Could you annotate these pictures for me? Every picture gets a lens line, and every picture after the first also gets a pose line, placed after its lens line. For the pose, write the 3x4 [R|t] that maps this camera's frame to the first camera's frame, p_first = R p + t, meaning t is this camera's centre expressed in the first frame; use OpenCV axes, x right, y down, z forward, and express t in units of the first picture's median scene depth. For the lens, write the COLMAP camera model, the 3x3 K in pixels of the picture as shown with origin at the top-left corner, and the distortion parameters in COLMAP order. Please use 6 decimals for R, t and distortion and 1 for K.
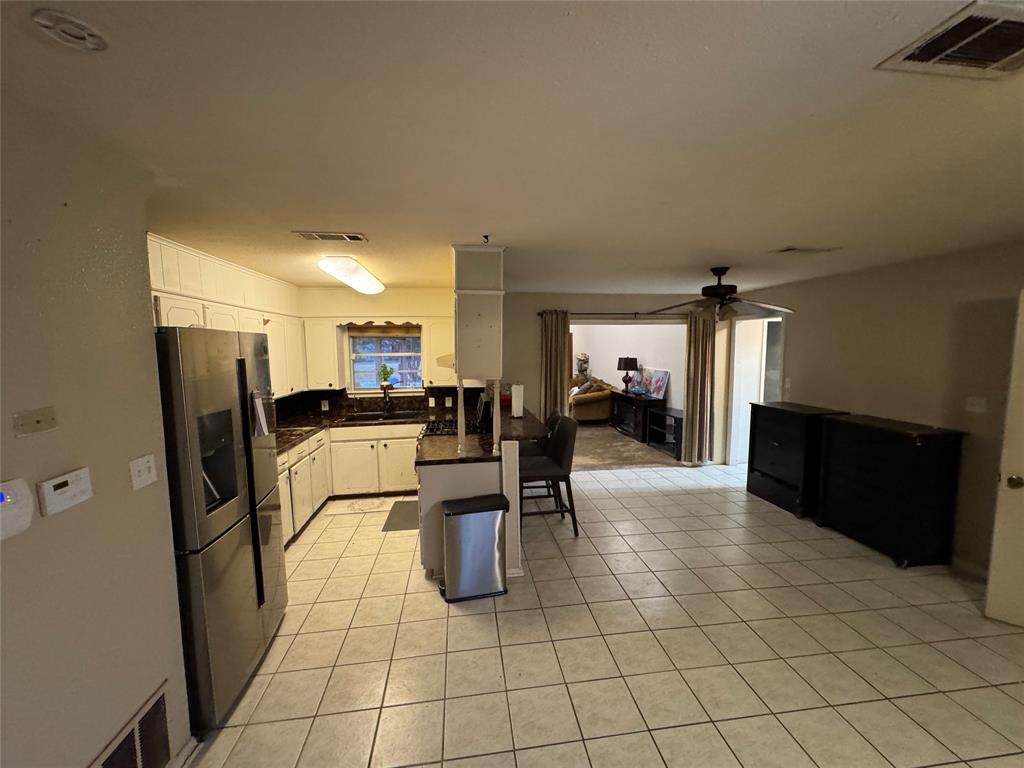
lens RADIAL K [[409.9, 0, 512.8], [0, 409.9, 384.9], [0, 0, 1]] dist [-0.003054, -0.000055]
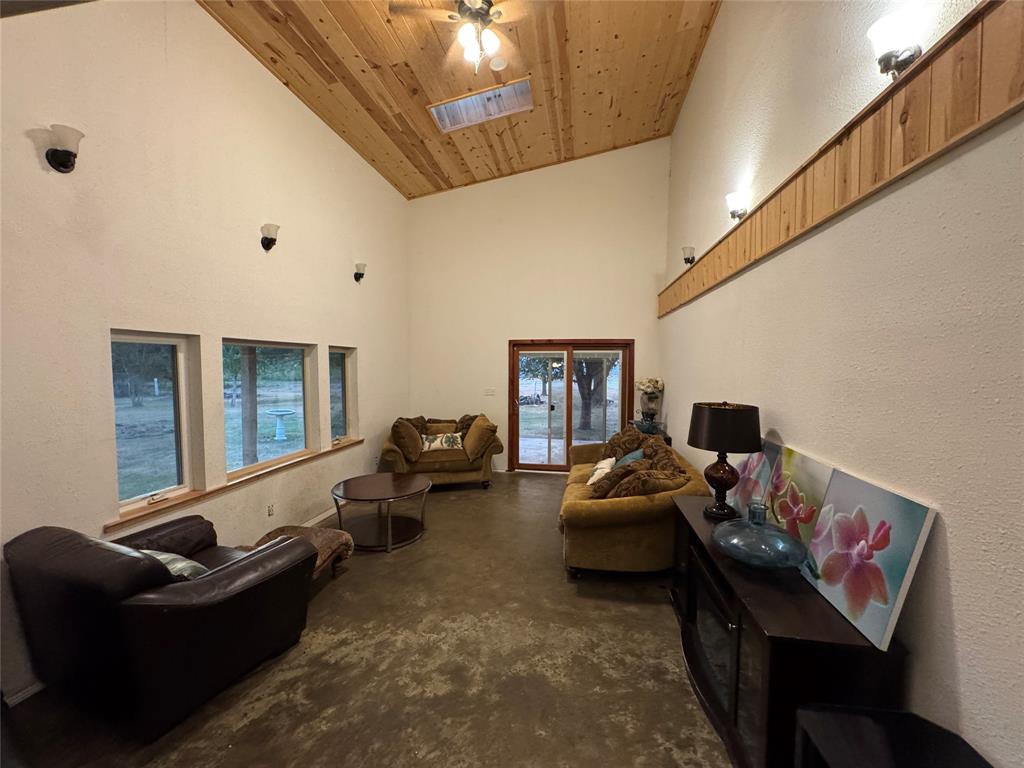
lens RADIAL K [[409.9, 0, 509.5], [0, 409.9, 385.2], [0, 0, 1]] dist [-0.003054, -0.000055]
pose [[0.952402, 0.019846, -0.304197, 0.487977], [-0.032795, 0.998758, -0.037516, -0.142310], [0.303075, 0.045706, 0.951870, 1.464578]]
